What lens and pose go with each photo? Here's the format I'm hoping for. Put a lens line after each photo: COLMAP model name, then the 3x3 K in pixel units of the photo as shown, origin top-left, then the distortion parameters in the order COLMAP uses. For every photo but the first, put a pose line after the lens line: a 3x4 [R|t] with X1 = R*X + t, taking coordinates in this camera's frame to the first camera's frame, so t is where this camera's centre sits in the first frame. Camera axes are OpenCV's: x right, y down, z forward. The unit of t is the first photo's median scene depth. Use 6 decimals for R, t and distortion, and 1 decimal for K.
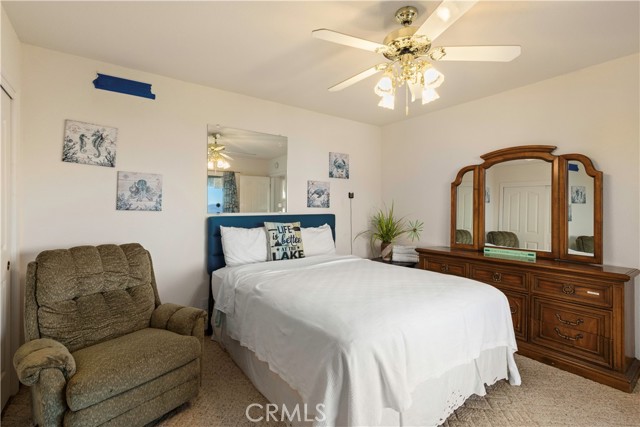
lens RADIAL K [[296.6, 0, 324.5], [0, 296.6, 206.7], [0, 0, 1]] dist [0.000180, -0.000044]
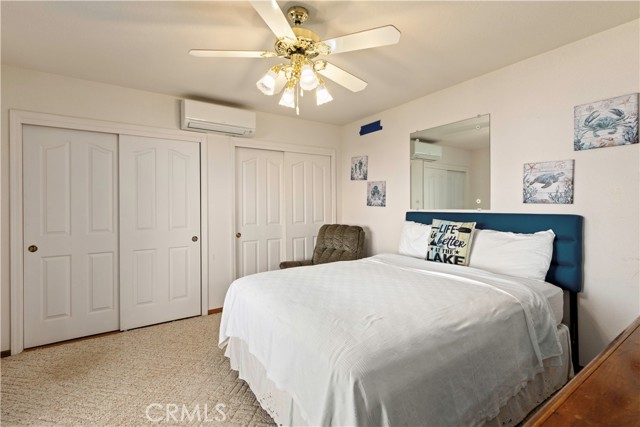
lens RADIAL K [[296.6, 0, 324.5], [0, 296.6, 206.7], [0, 0, 1]] dist [0.000180, -0.000044]
pose [[-0.052468, 0.007336, -0.998596, 0.773502], [0.005204, 0.999961, 0.007072, 0.003008], [0.998609, -0.004825, -0.052504, 0.691936]]
